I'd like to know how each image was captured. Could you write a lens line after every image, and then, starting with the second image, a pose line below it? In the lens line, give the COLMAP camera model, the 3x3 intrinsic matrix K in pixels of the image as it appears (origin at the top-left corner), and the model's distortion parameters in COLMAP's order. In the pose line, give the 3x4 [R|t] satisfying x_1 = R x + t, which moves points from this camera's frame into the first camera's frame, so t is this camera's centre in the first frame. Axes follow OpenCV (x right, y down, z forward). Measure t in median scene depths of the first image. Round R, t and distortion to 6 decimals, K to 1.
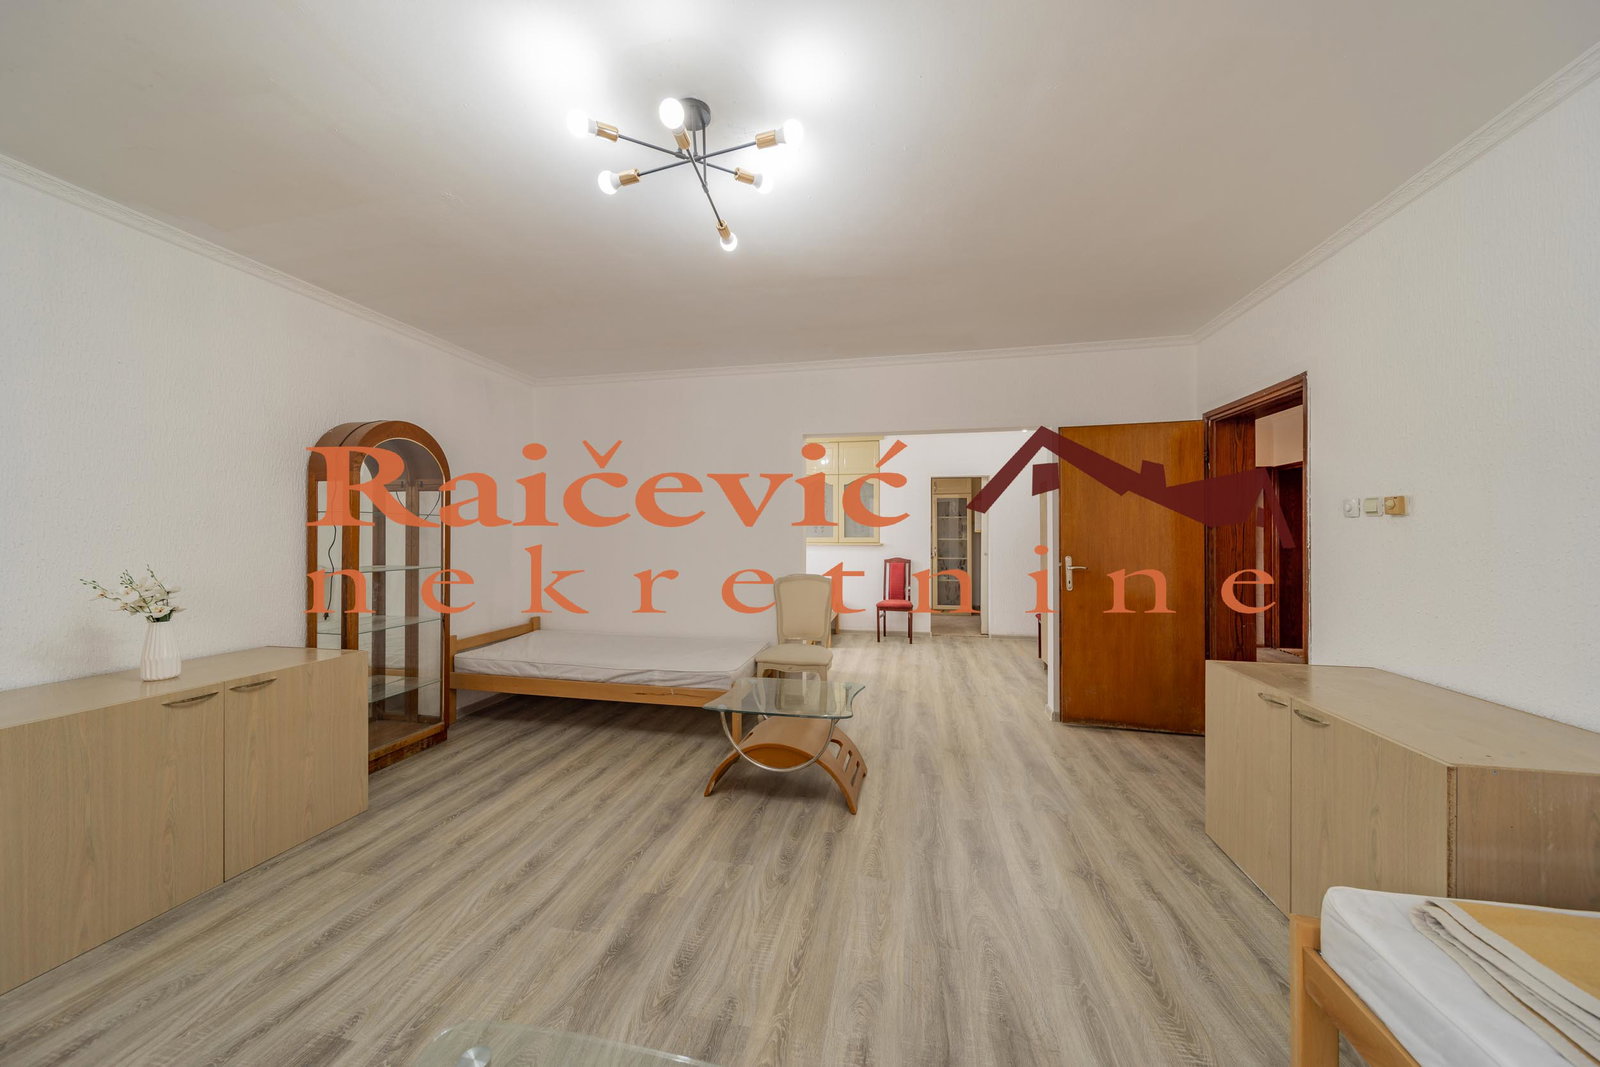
lens RADIAL K [[563.2, 0, 794.6], [0, 563.2, 524.4], [0, 0, 1]] dist [-0.000773, -0.000208]
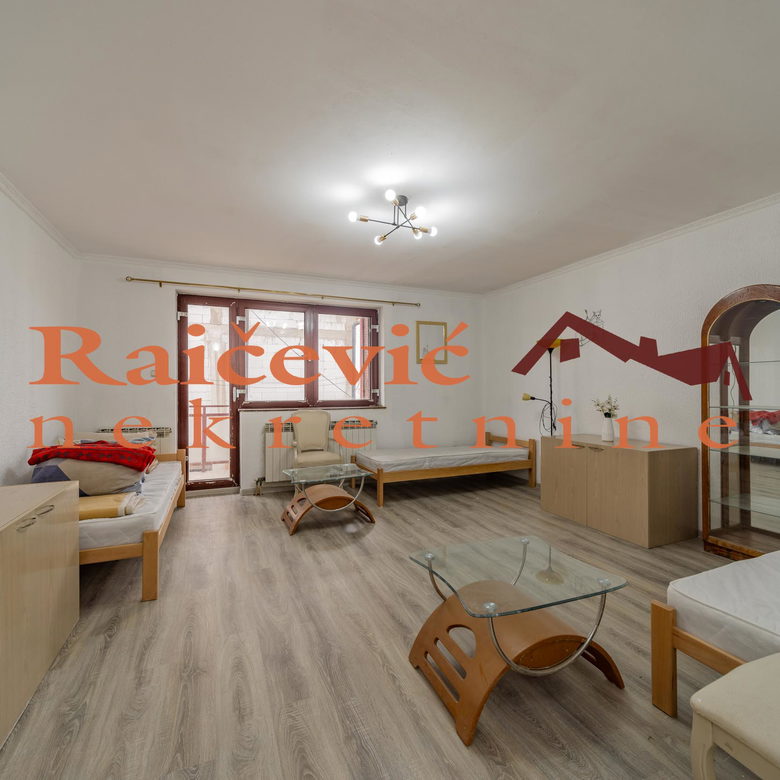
lens RADIAL K [[408.8, 0, 390.0], [0, 408.8, 390.0], [0, 0, 1]] dist [0.000457, 0.000910]
pose [[-0.820887, 0.004252, -0.571075, 0.695913], [0.012913, 0.999855, -0.011118, 0.062279], [0.570945, -0.016501, -0.820823, 2.019751]]
